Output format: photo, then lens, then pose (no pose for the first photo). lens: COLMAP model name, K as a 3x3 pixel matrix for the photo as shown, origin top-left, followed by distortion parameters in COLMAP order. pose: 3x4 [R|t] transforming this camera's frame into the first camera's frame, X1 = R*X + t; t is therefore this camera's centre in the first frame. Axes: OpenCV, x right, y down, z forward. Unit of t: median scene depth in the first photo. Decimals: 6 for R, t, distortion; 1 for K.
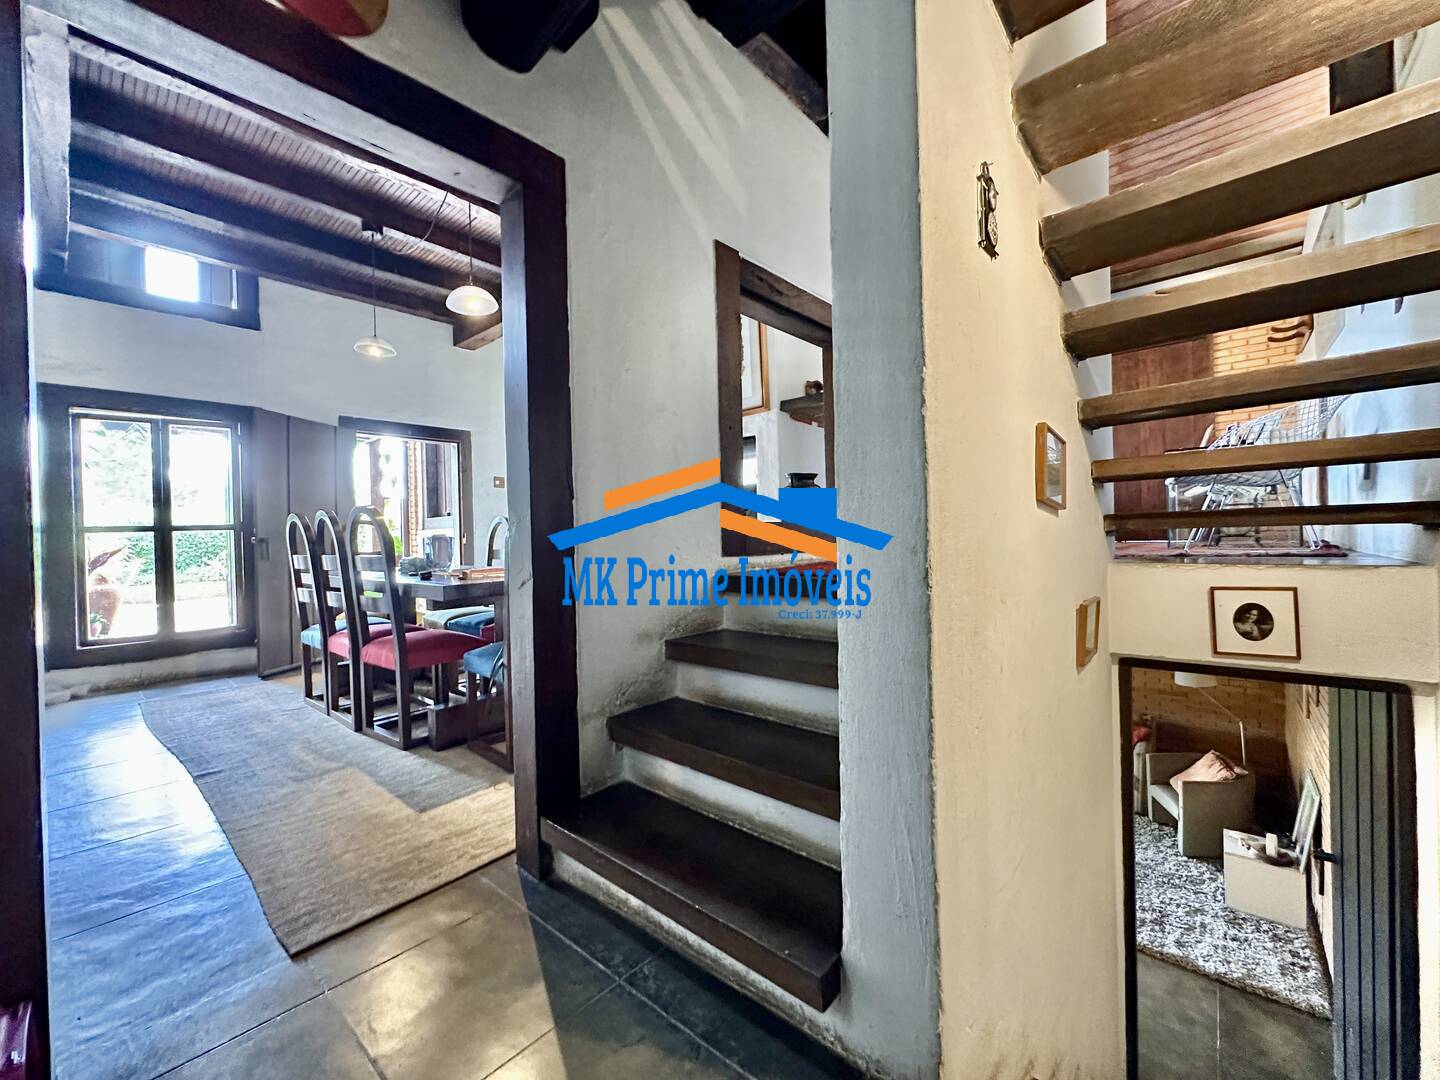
lens RADIAL K [[583.3, 0, 731.2], [0, 583.3, 539.3], [0, 0, 1]] dist [-0.004424, 0.000192]
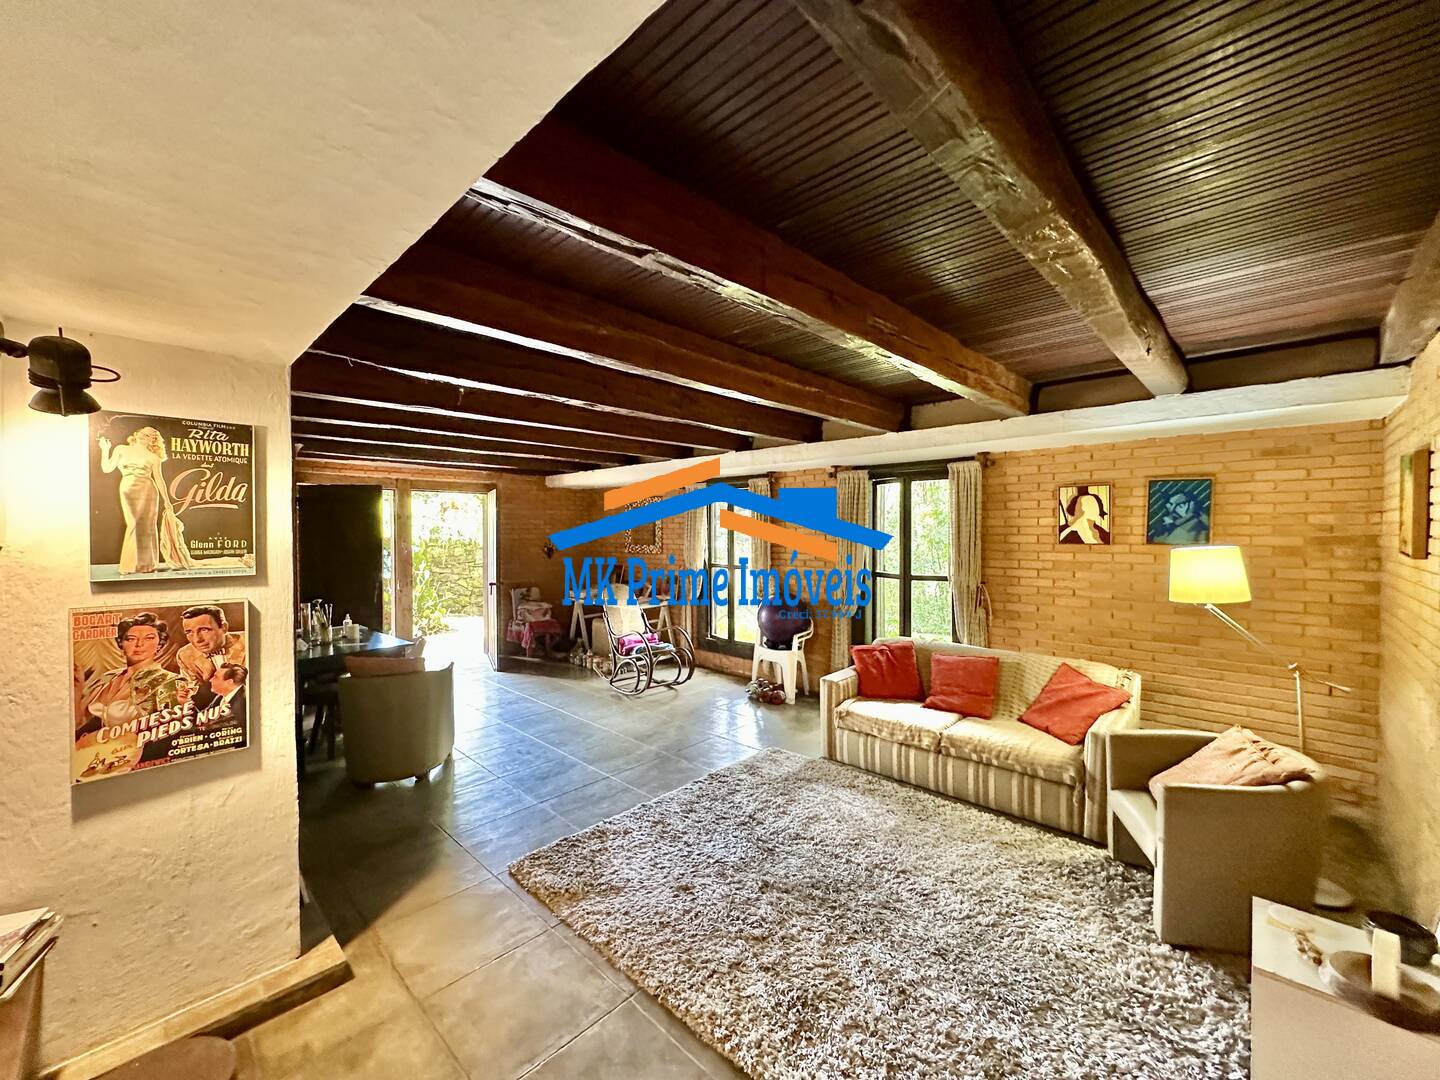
lens RADIAL K [[583.3, 0, 730.6], [0, 583.3, 542.7], [0, 0, 1]] dist [-0.004424, 0.000192]
pose [[0.998724, 0.022507, -0.045201, 0.928749], [-0.021514, 0.999519, 0.022351, 0.459529], [0.045683, -0.021350, 0.998728, 1.094957]]
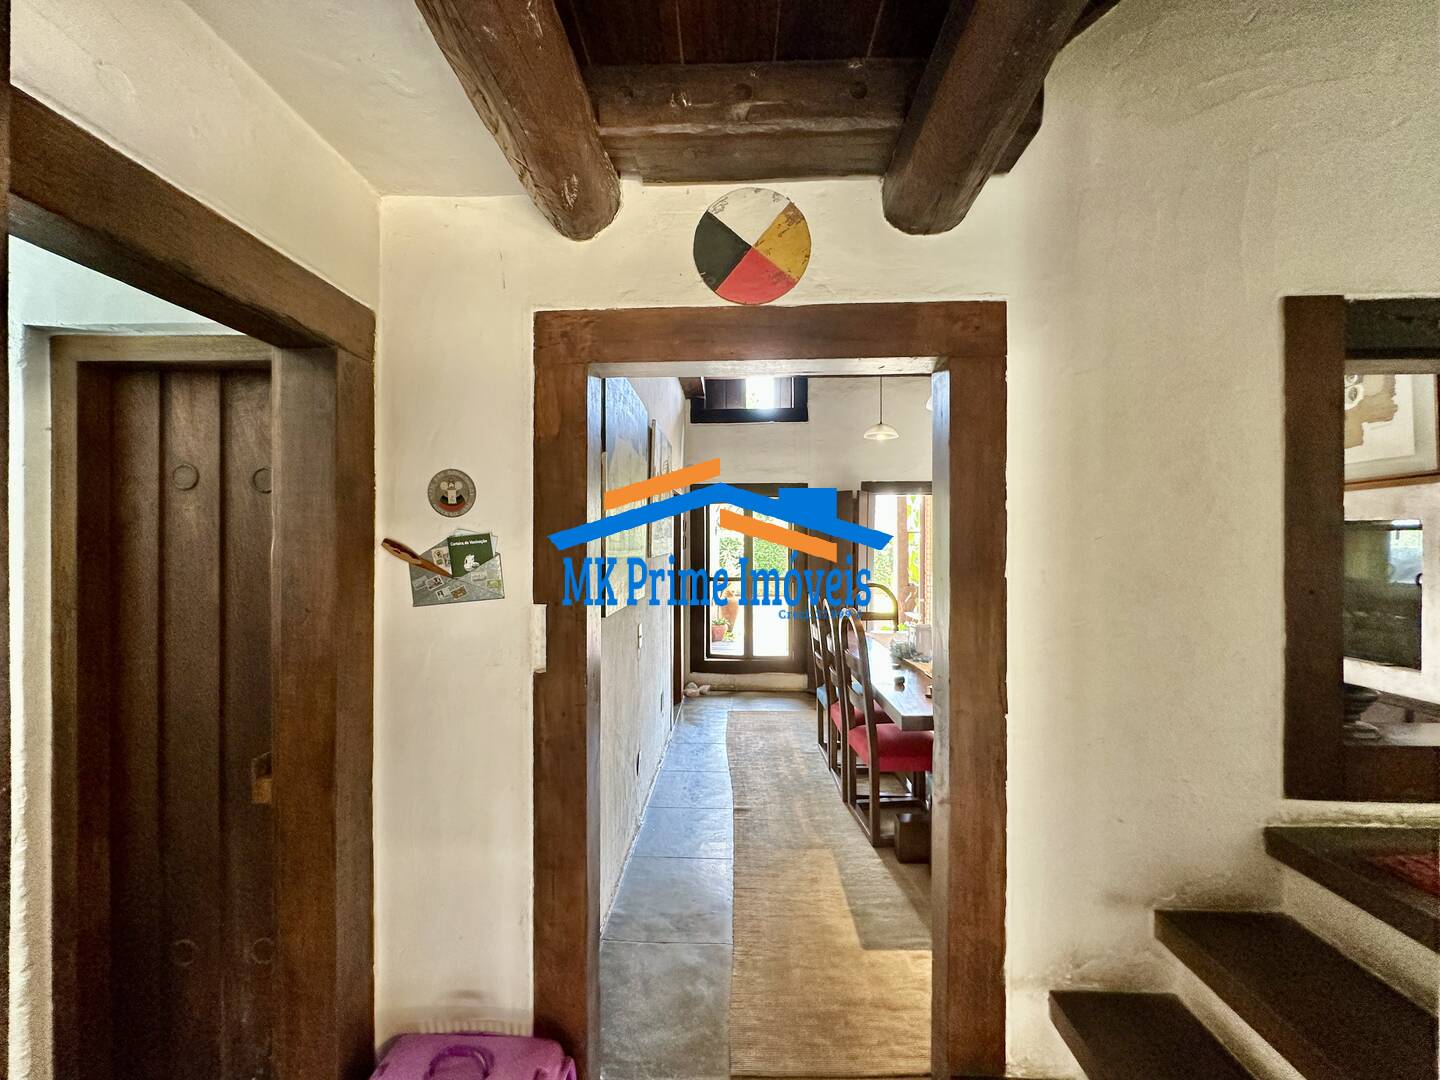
lens RADIAL K [[583.3, 0, 712.1], [0, 583.3, 538.0], [0, 0, 1]] dist [-0.004424, 0.000192]
pose [[0.626897, 0.022284, -0.778783, 0.076559], [-0.020528, 0.999716, 0.012080, -0.239023], [0.778831, 0.008414, 0.627177, 0.120572]]
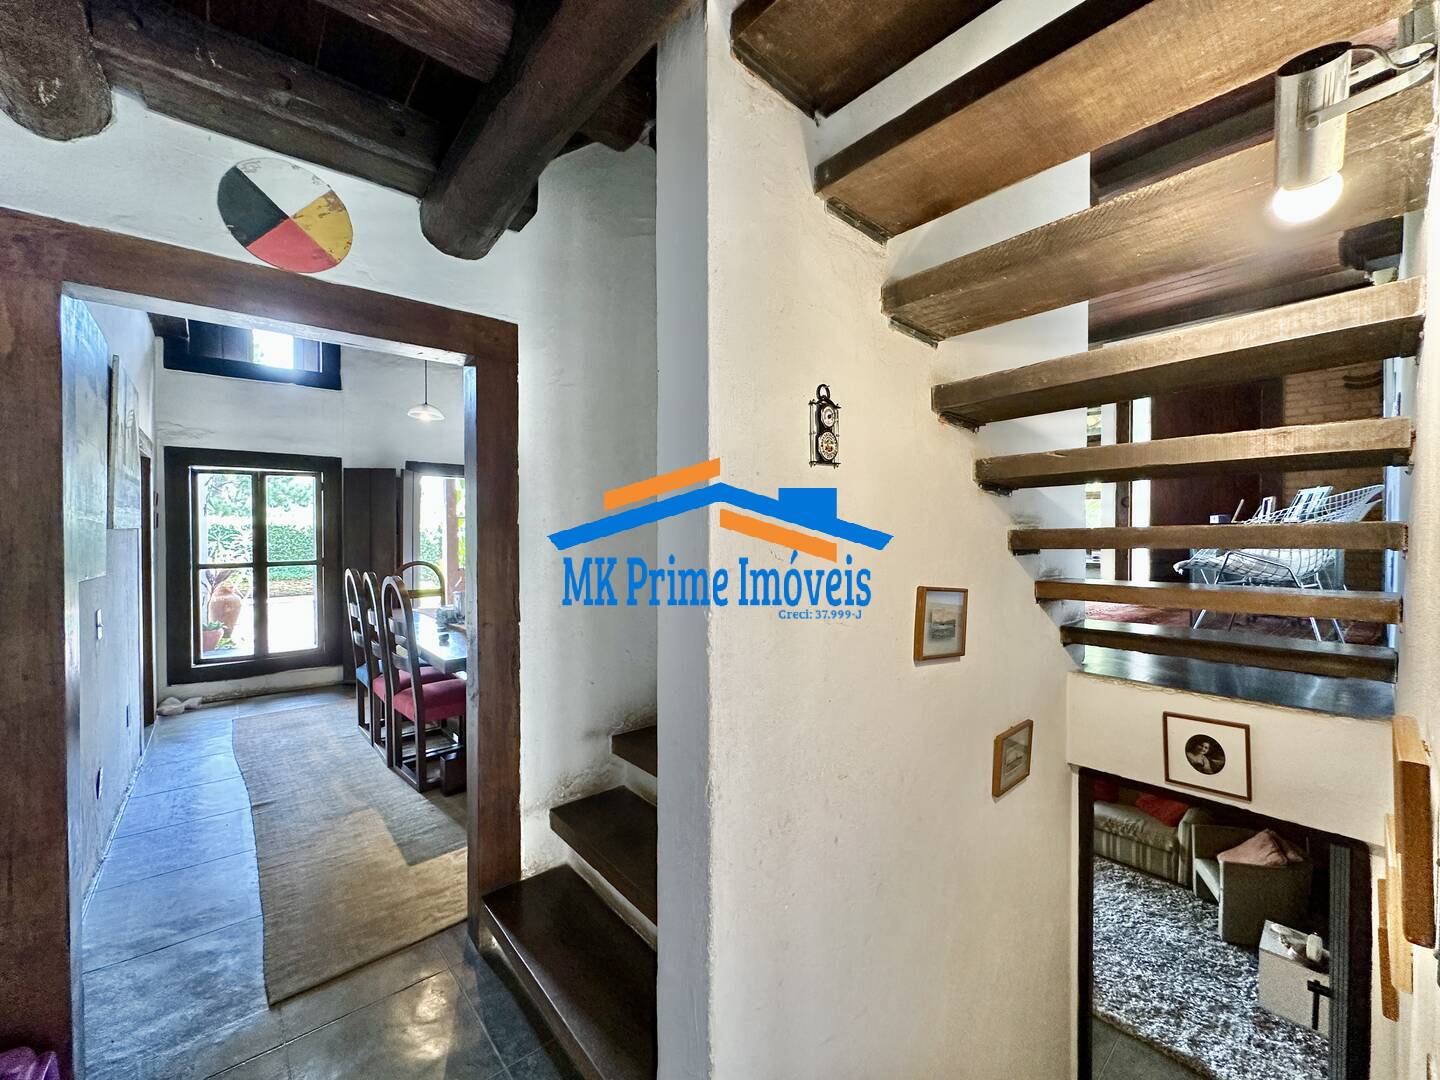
lens RADIAL K [[583.3, 0, 729.8], [0, 583.3, 539.2], [0, 0, 1]] dist [-0.004424, 0.000192]
pose [[0.990336, 0.024762, -0.136458, 0.218531], [-0.023719, 0.999676, 0.009261, -0.188648], [0.136643, -0.005934, 0.990603, -0.058392]]
